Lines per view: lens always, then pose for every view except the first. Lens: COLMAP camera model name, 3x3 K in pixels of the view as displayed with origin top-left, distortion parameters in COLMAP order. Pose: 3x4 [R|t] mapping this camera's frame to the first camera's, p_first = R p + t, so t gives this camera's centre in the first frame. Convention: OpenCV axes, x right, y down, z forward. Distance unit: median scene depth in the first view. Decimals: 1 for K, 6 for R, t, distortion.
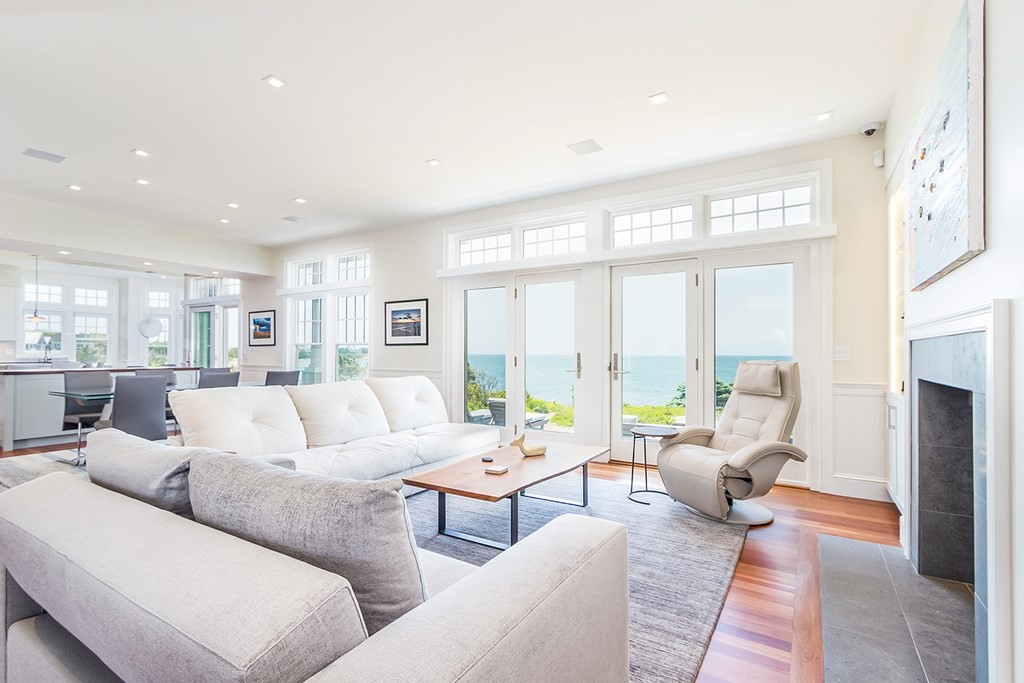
lens RADIAL K [[478.8, 0, 511.7], [0, 478.8, 345.1], [0, 0, 1]] dist [0.001948, 0.000298]
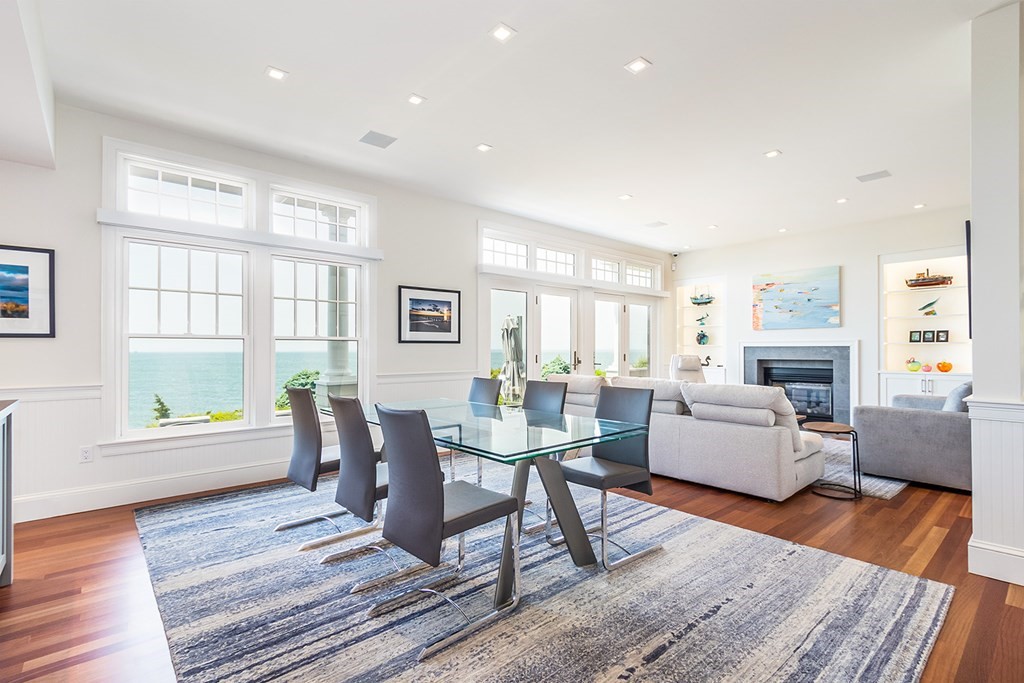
lens RADIAL K [[476.3, 0, 504.7], [0, 476.3, 347.2], [0, 0, 1]] dist [0.000797, -0.000630]
pose [[0.286826, 0.000023, 0.957983, -0.952865], [-0.015159, 0.999875, 0.004515, 0.001985], [-0.957863, -0.015817, 0.286790, 0.629792]]
